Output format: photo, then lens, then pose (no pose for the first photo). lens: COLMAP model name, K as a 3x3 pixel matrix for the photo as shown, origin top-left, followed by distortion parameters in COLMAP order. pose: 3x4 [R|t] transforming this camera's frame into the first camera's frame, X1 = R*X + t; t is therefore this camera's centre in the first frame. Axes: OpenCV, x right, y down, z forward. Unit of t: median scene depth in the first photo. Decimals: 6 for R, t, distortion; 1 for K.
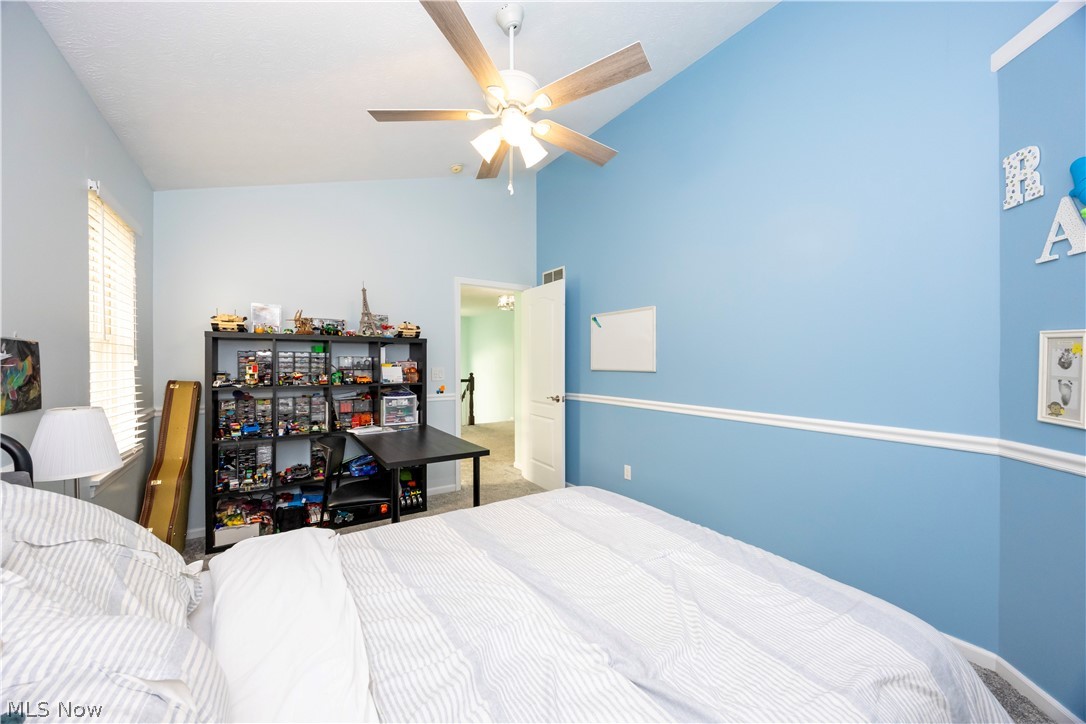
lens RADIAL K [[413.7, 0, 539.3], [0, 413.7, 361.3], [0, 0, 1]] dist [-0.000923, -0.000098]
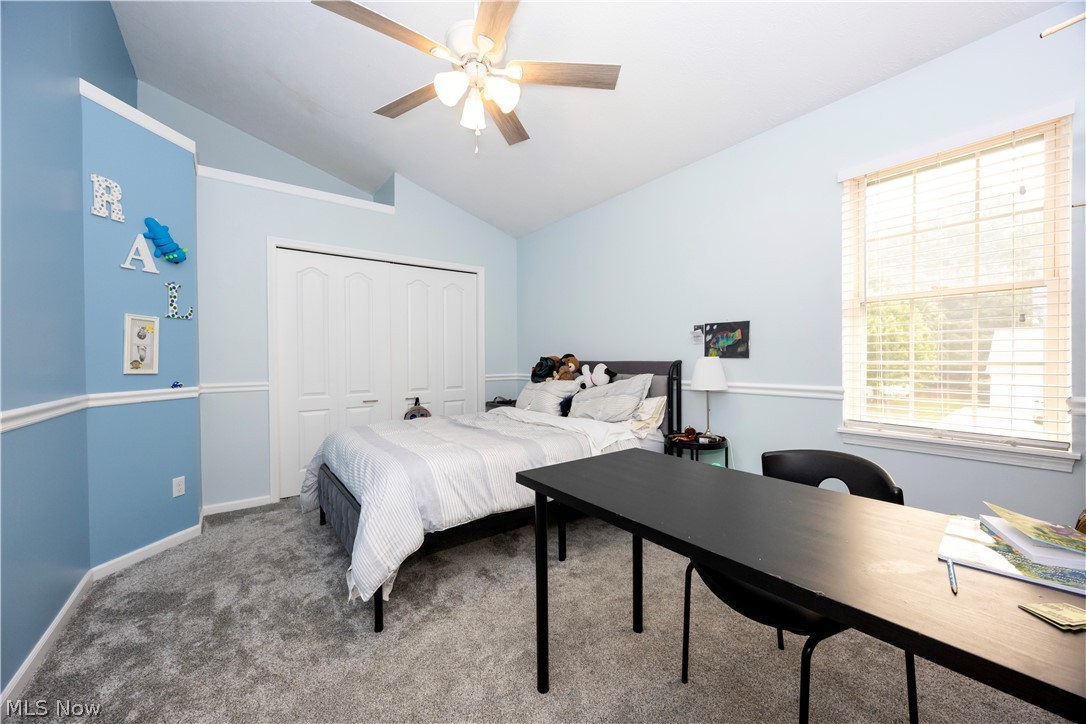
lens RADIAL K [[413.7, 0, 539.3], [0, 413.7, 361.3], [0, 0, 1]] dist [-0.000923, -0.000098]
pose [[-0.991833, 0.012296, -0.126946, -0.078158], [0.012004, 0.999923, 0.003068, 0.116503], [0.126974, 0.001519, -0.991905, 2.754123]]
